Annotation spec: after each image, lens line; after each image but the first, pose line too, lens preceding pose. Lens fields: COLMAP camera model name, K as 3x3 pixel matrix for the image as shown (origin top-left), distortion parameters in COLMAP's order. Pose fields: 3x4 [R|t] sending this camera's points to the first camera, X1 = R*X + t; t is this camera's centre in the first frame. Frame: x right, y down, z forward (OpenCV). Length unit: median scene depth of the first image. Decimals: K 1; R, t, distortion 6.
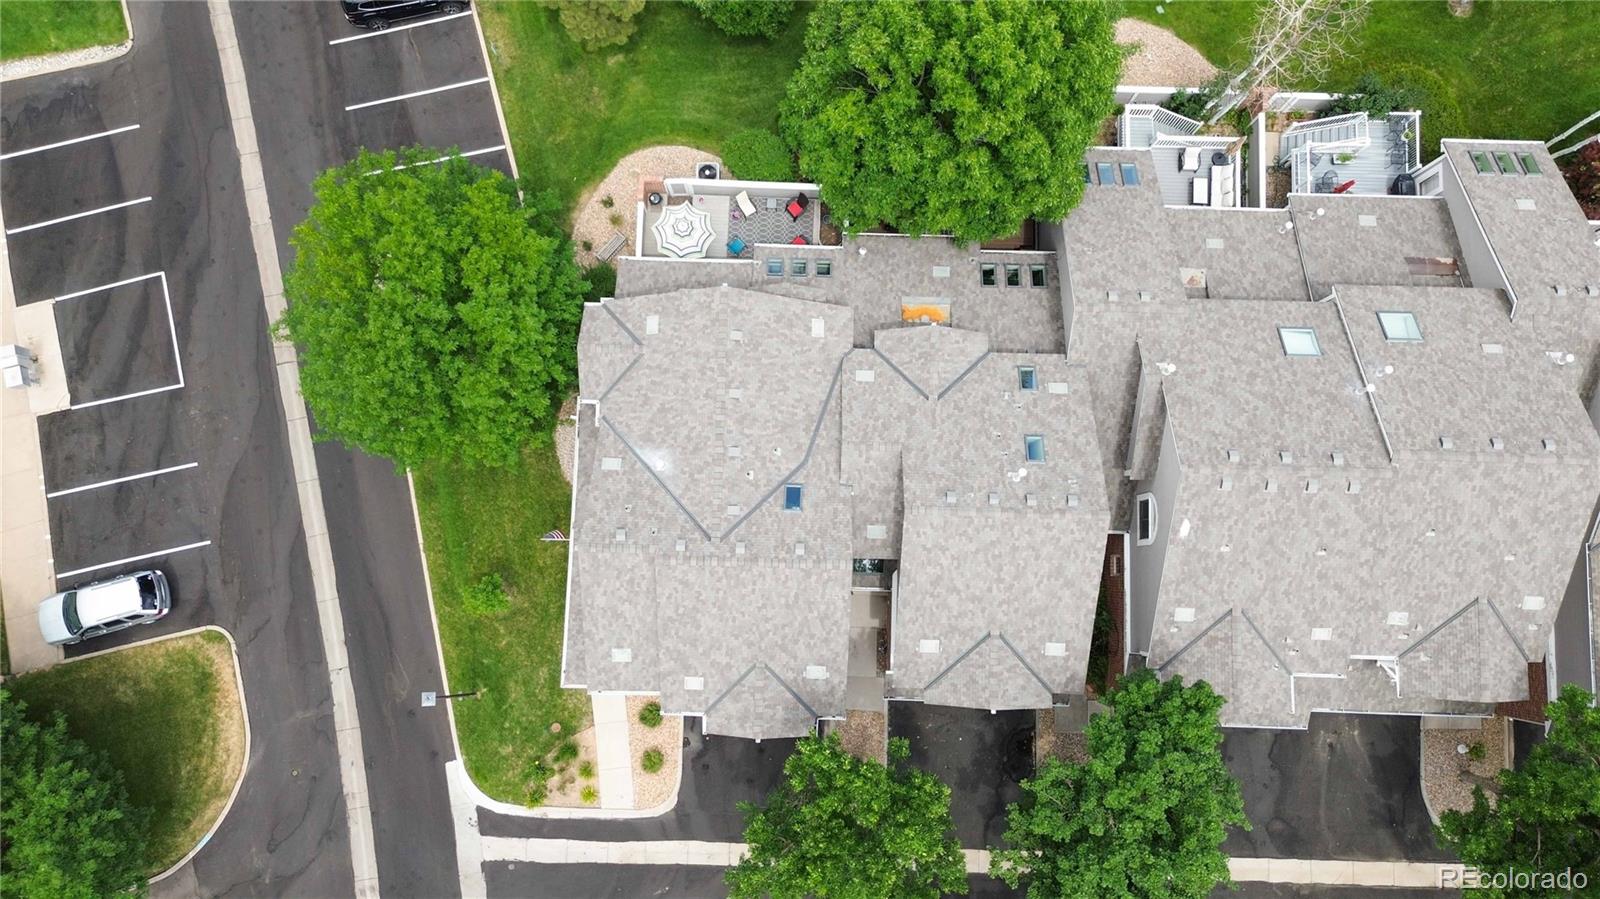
lens RADIAL K [[1204.7, 0, 800.0], [0, 1204.7, 449.5], [0, 0, 1]] dist [0.098416, -0.005434]
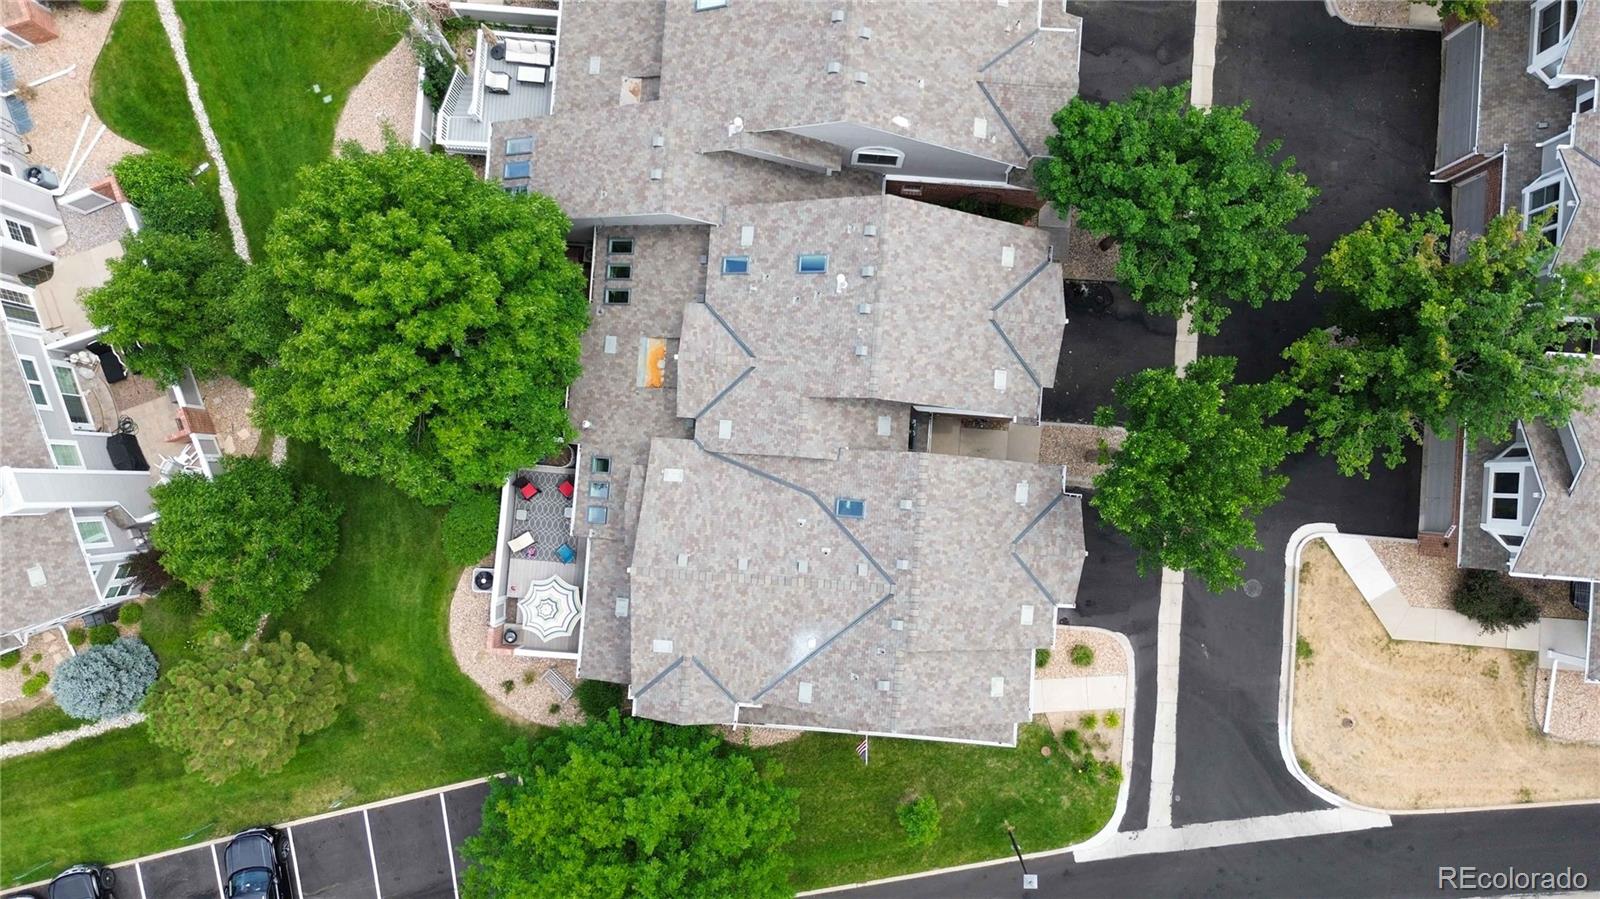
lens RADIAL K [[1204.7, 0, 800.0], [0, 1204.7, 449.5], [0, 0, 1]] dist [0.098416, -0.005434]
pose [[0.043802, -0.998654, 0.027787, 0.013169], [0.992251, 0.046725, 0.115126, -0.110327], [-0.116269, 0.022529, 0.992962, 0.018250]]
